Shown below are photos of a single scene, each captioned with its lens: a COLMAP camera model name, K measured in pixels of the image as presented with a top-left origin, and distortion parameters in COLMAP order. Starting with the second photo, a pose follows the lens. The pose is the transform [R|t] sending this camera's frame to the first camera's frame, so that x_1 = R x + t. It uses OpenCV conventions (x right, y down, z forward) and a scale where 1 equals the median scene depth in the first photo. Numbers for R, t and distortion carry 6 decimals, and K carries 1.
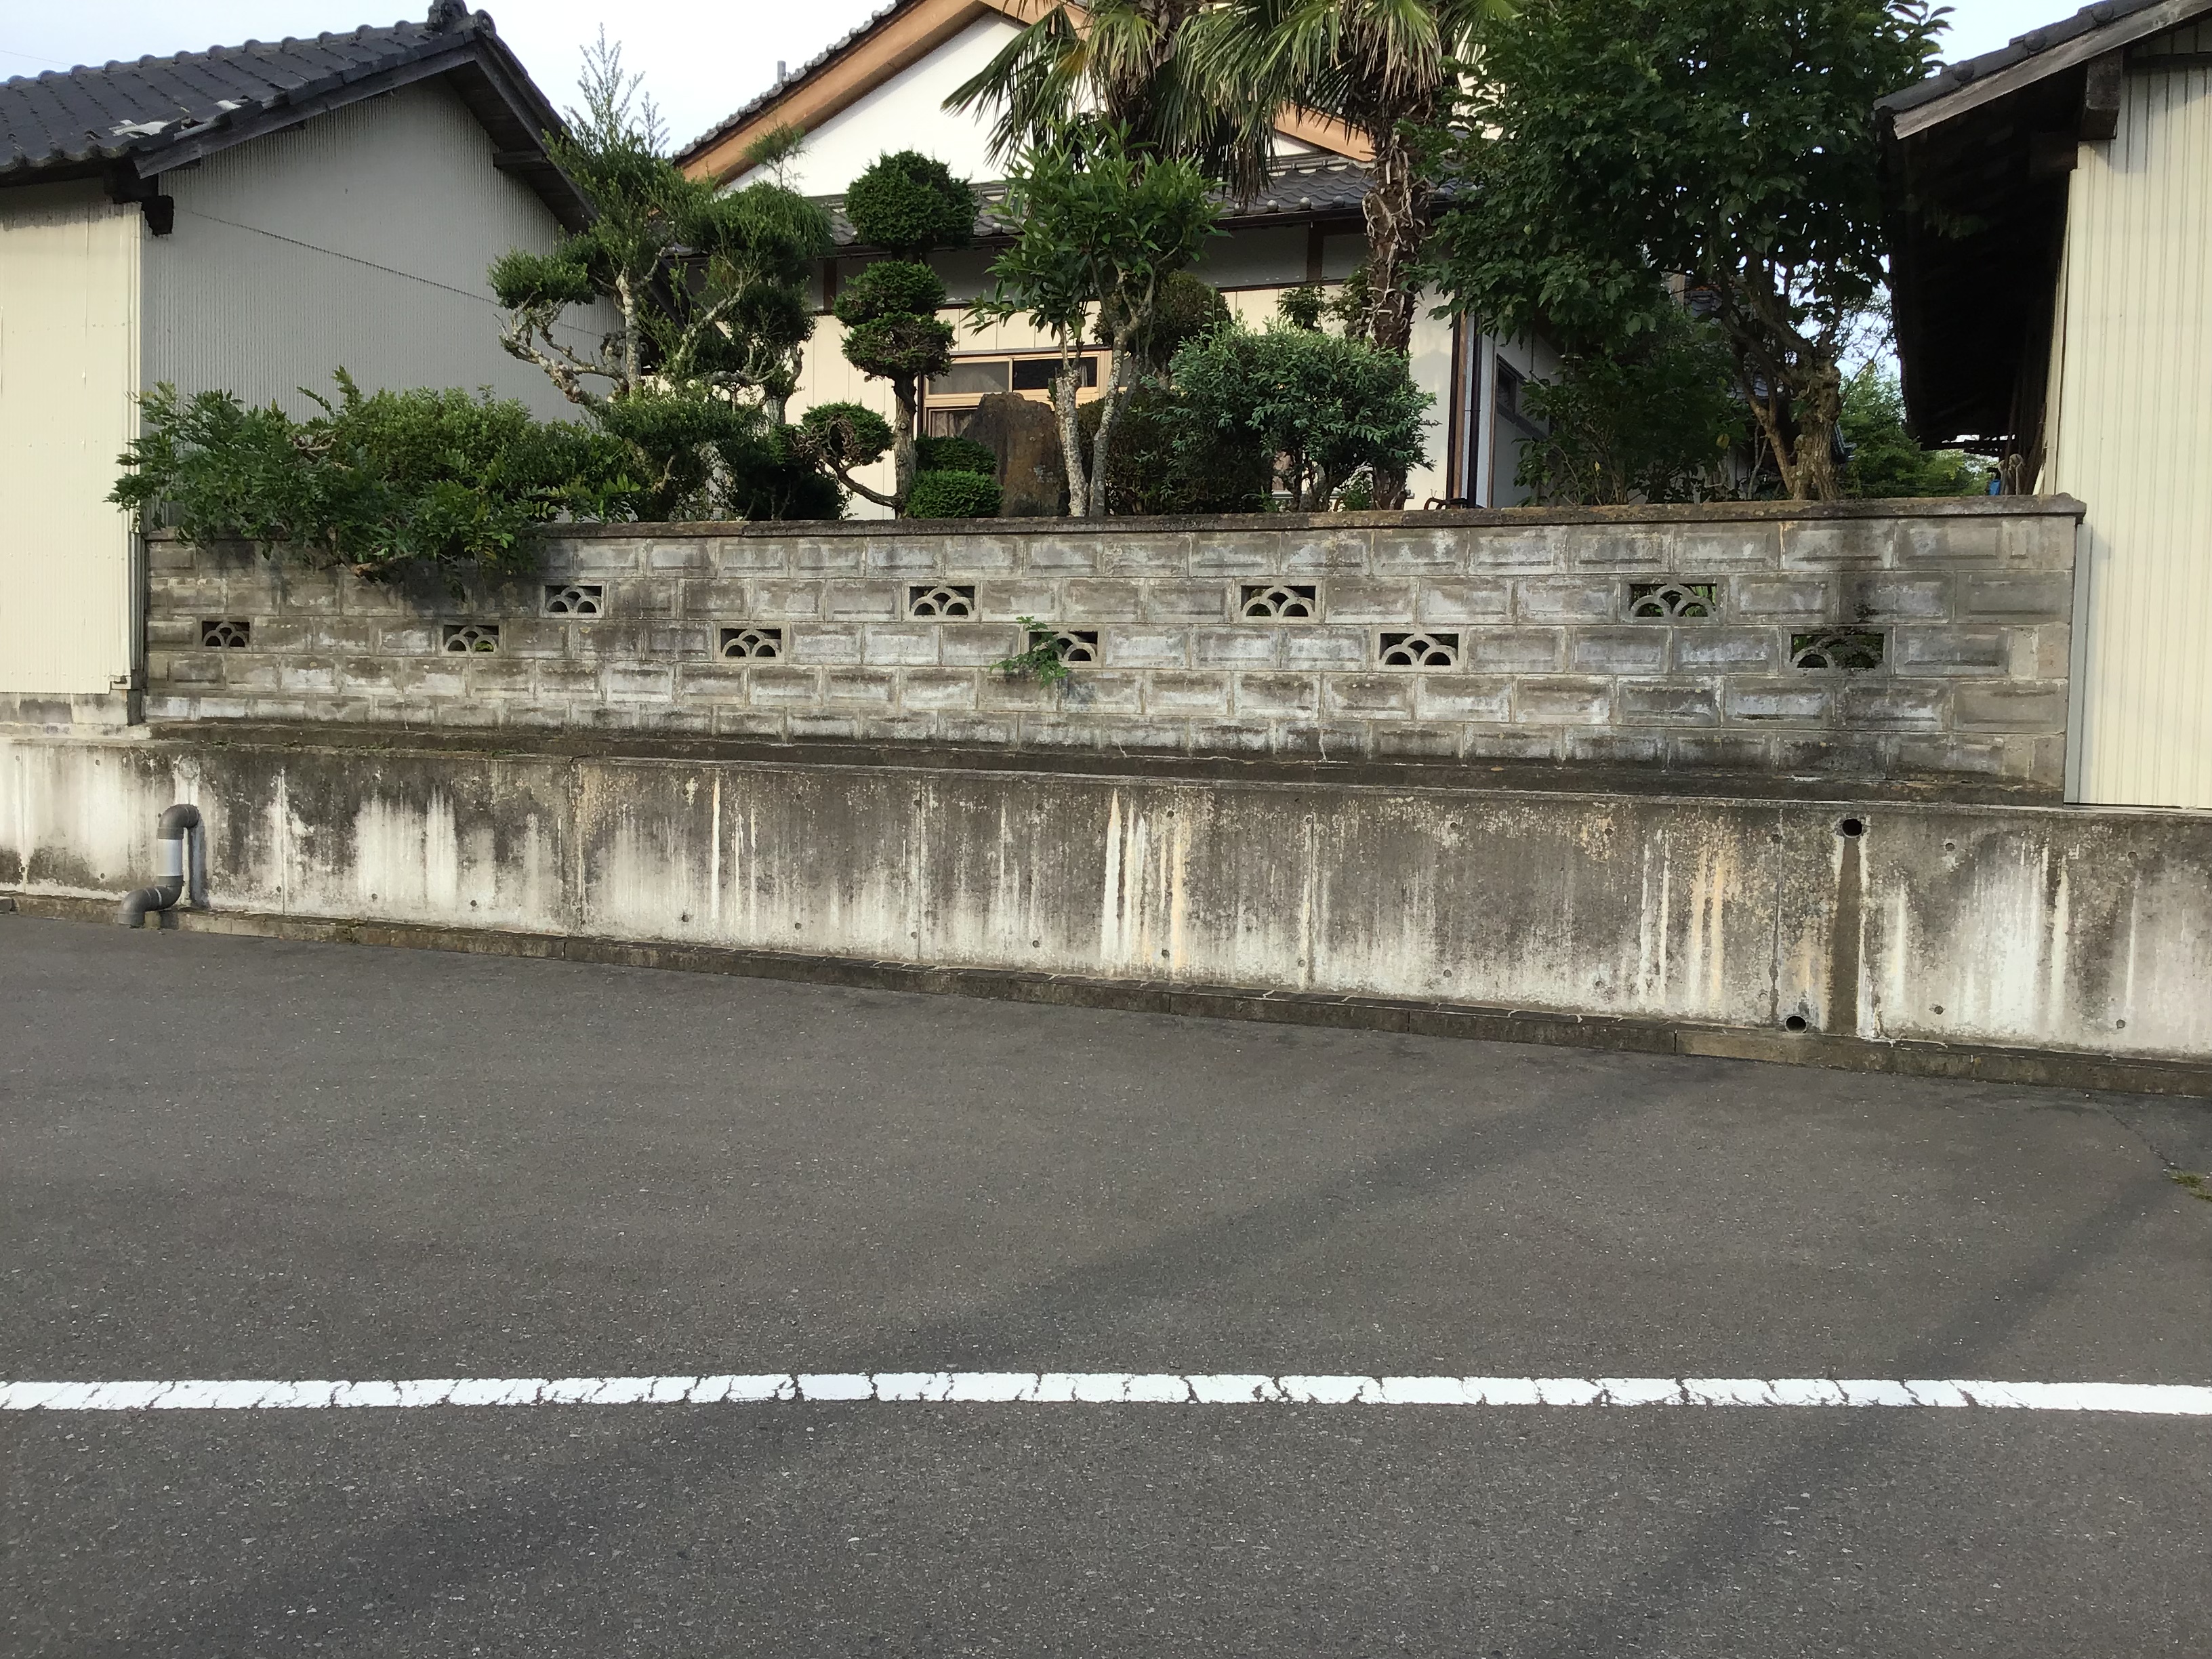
lens RADIAL K [[2025.0, 0, 1106.0], [0, 2025.0, 829.5], [0, 0, 1]] dist [0.089386, -0.161079]
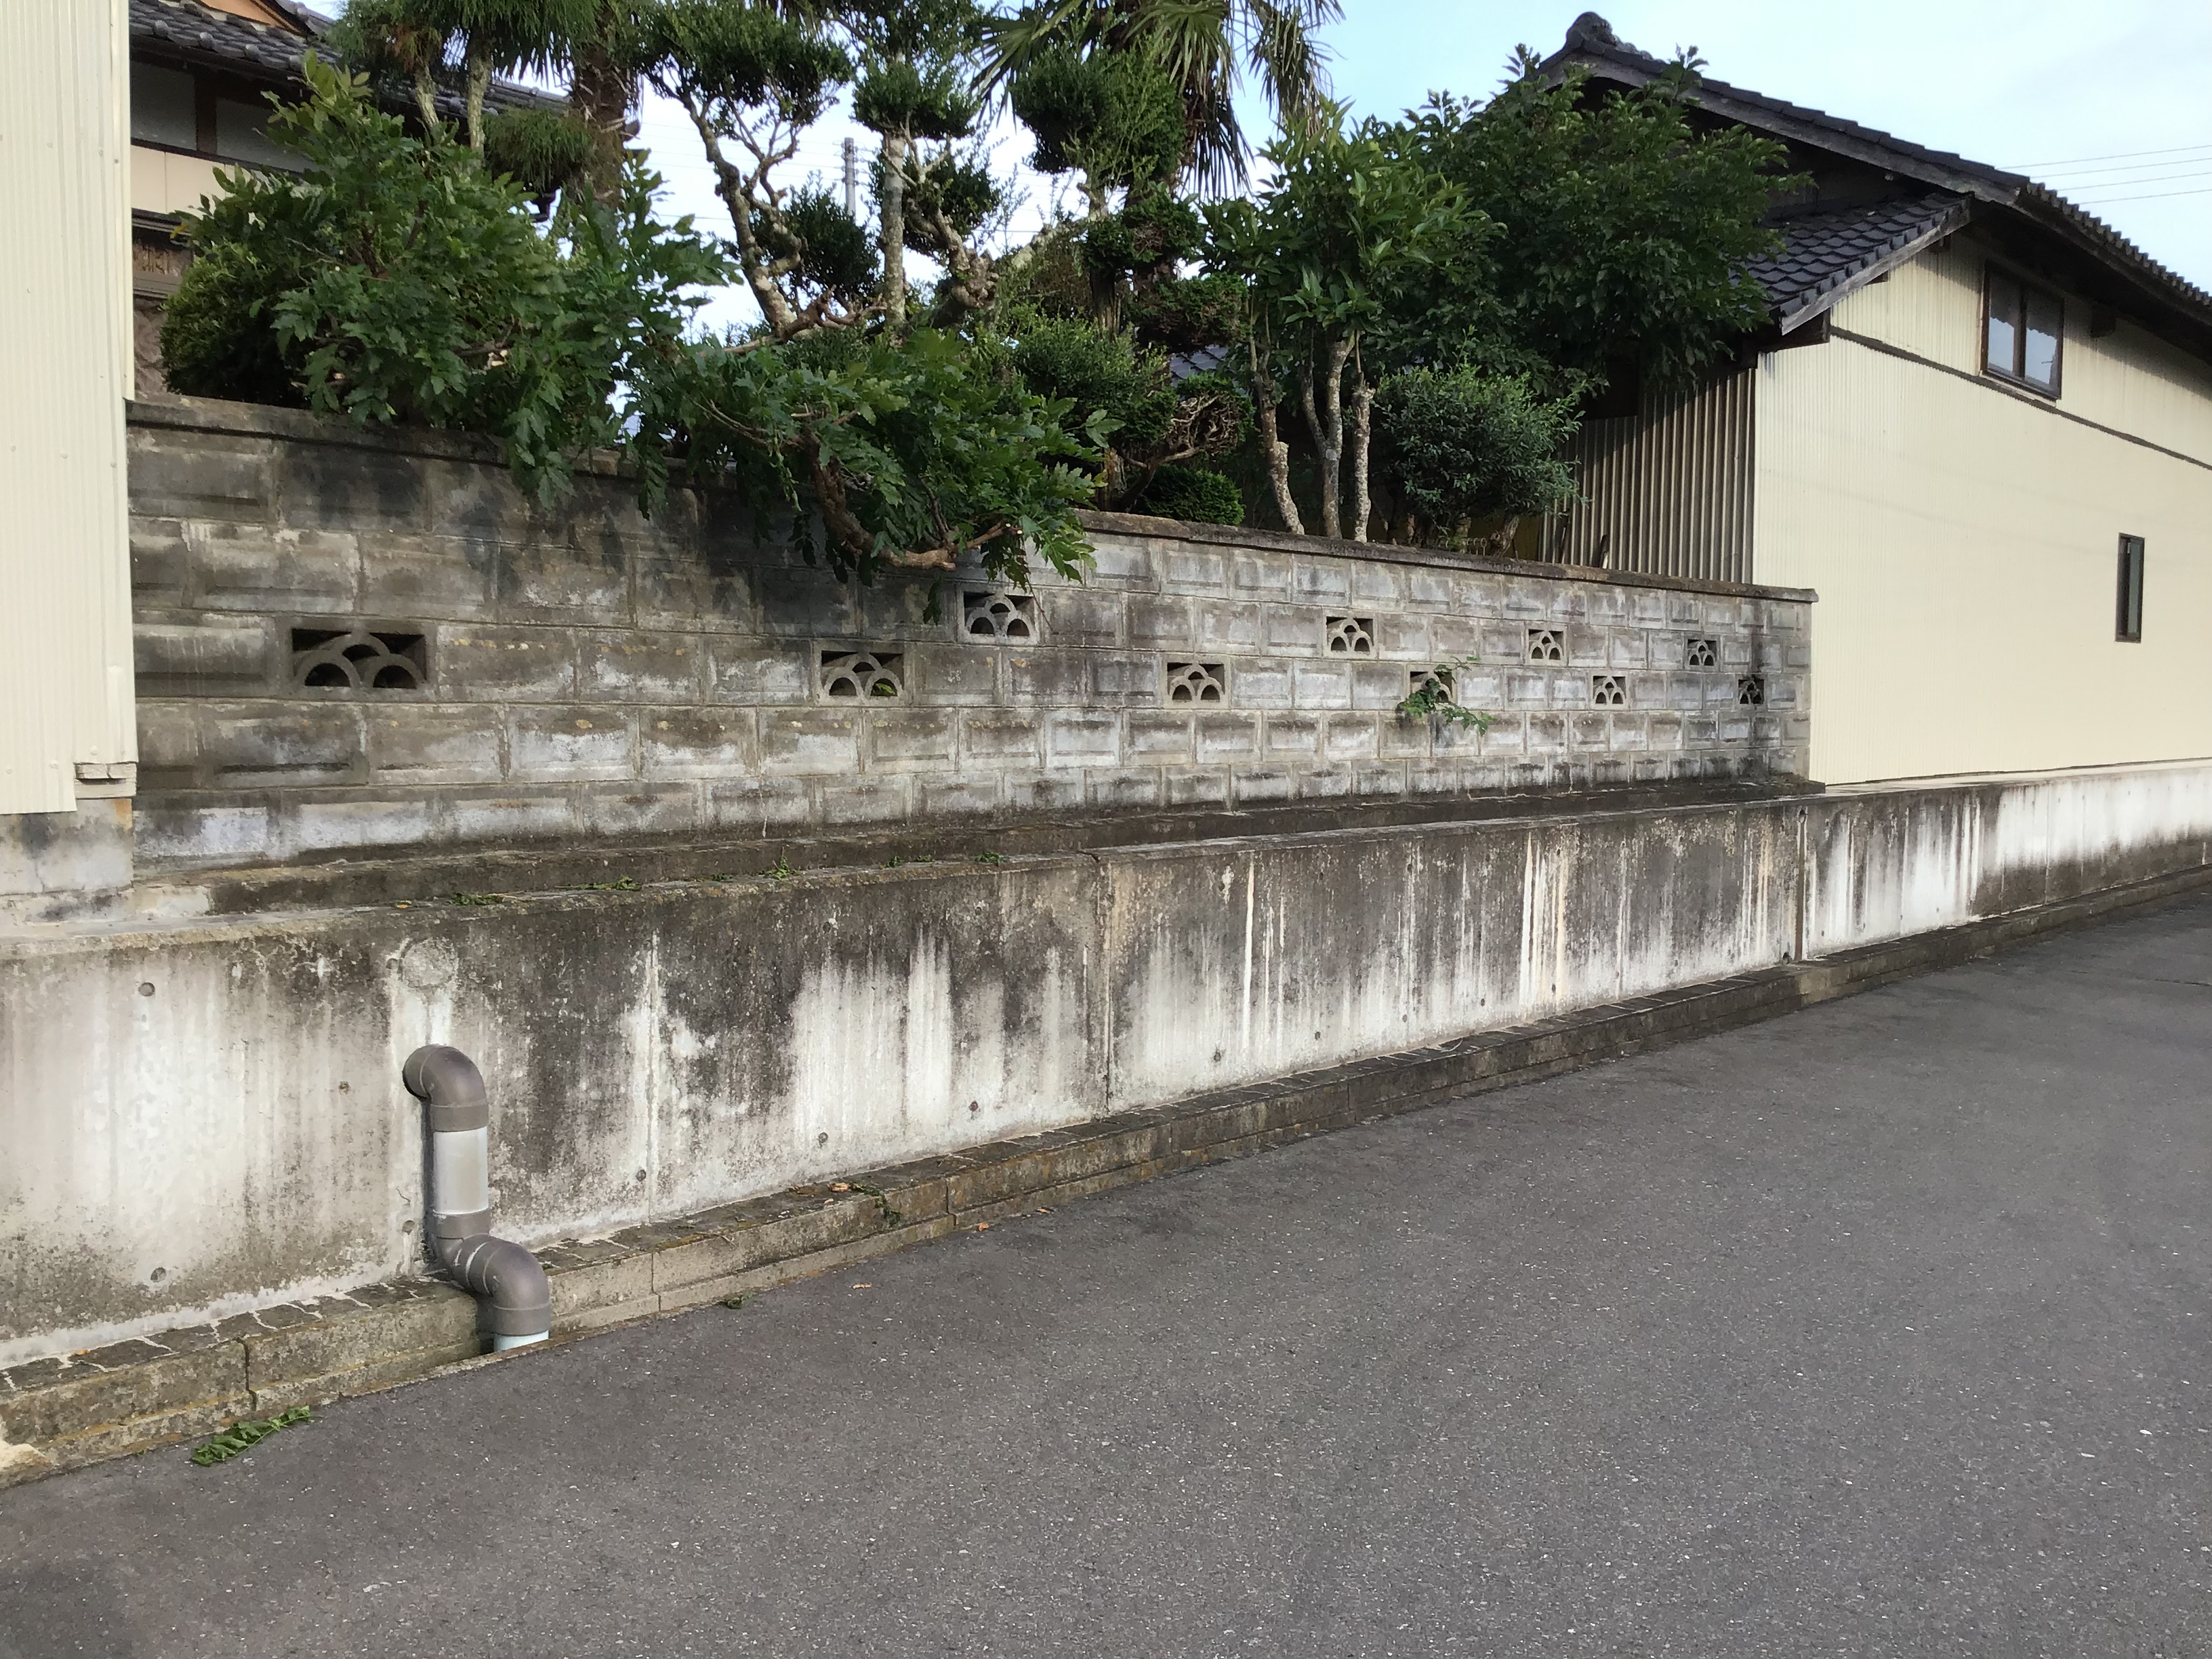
lens RADIAL K [[2025.0, 0, 1106.0], [0, 2025.0, 829.5], [0, 0, 1]] dist [0.089386, -0.161079]
pose [[0.315469, -0.078529, 0.945681, -0.892894], [0.057291, 0.996328, 0.063623, -0.086128], [-0.947205, 0.034108, 0.318810, 0.782939]]
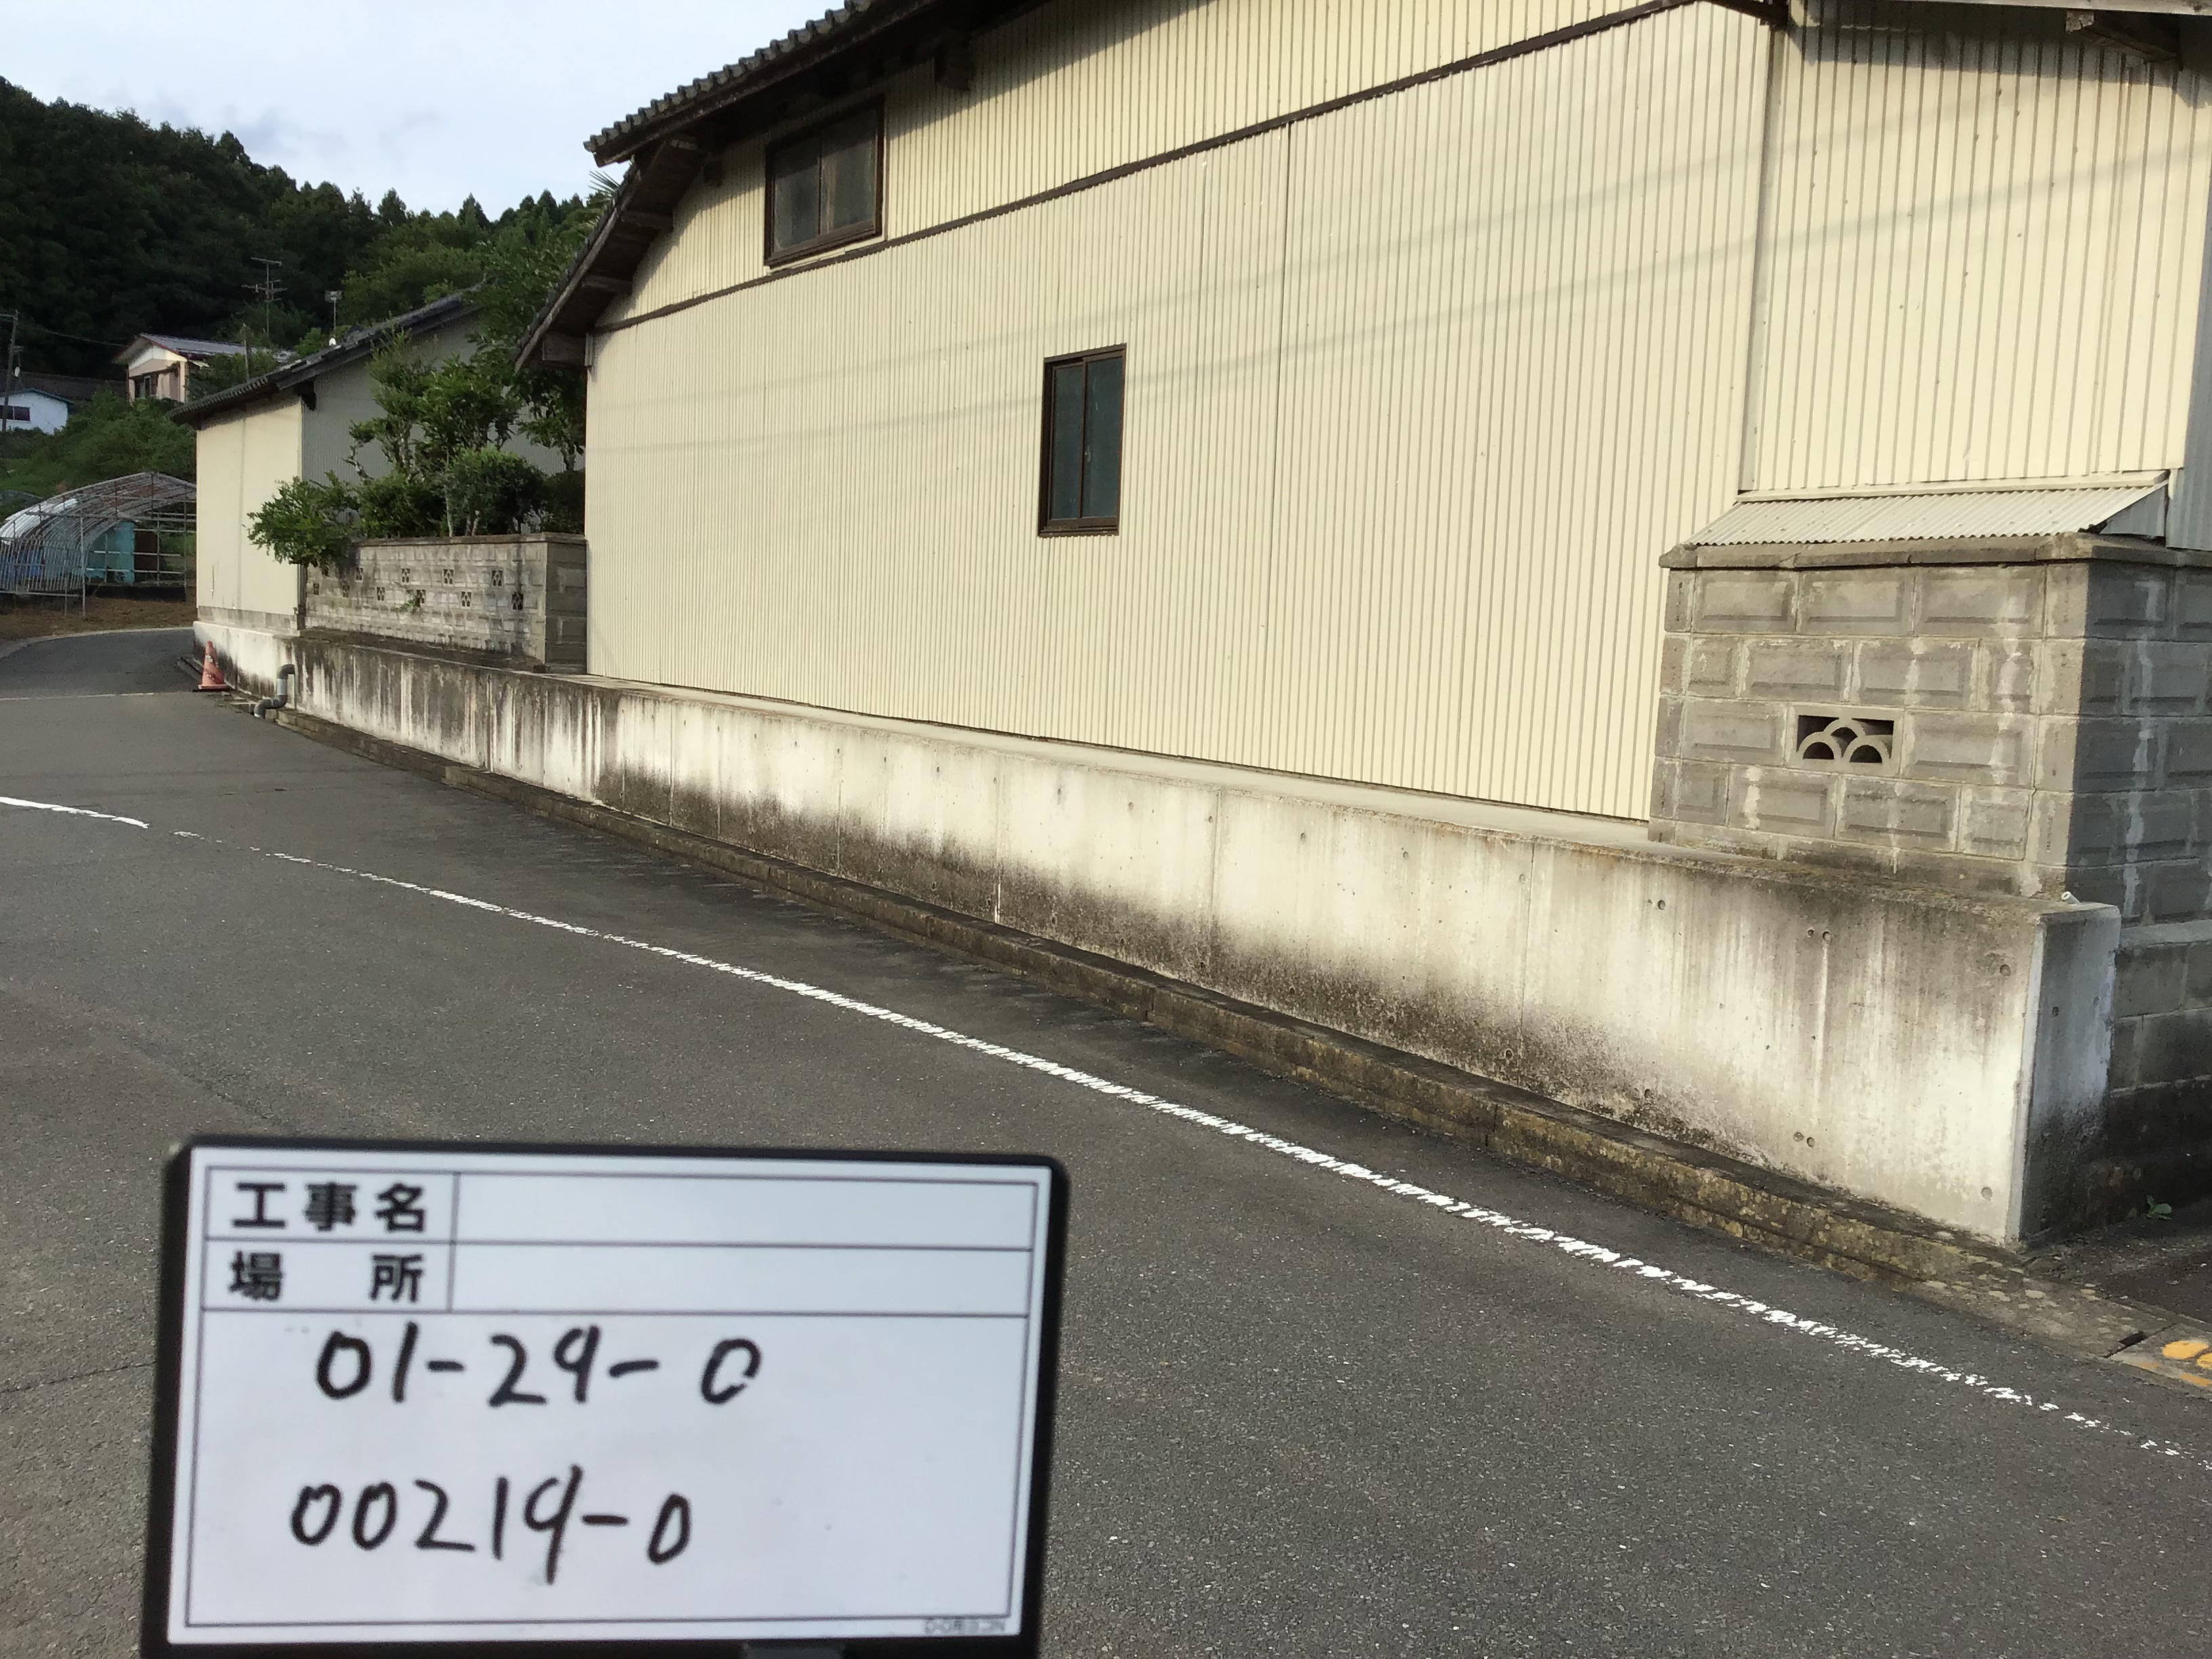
lens RADIAL K [[2001.8, 0, 1111.2], [0, 2001.8, 868.1], [0, 0, 1]] dist [0.080634, -0.129950]
pose [[0.815374, 0.083993, -0.572810, 1.746337], [-0.058398, 0.996306, 0.062965, 0.021075], [0.575982, -0.017889, 0.817266, -0.348872]]
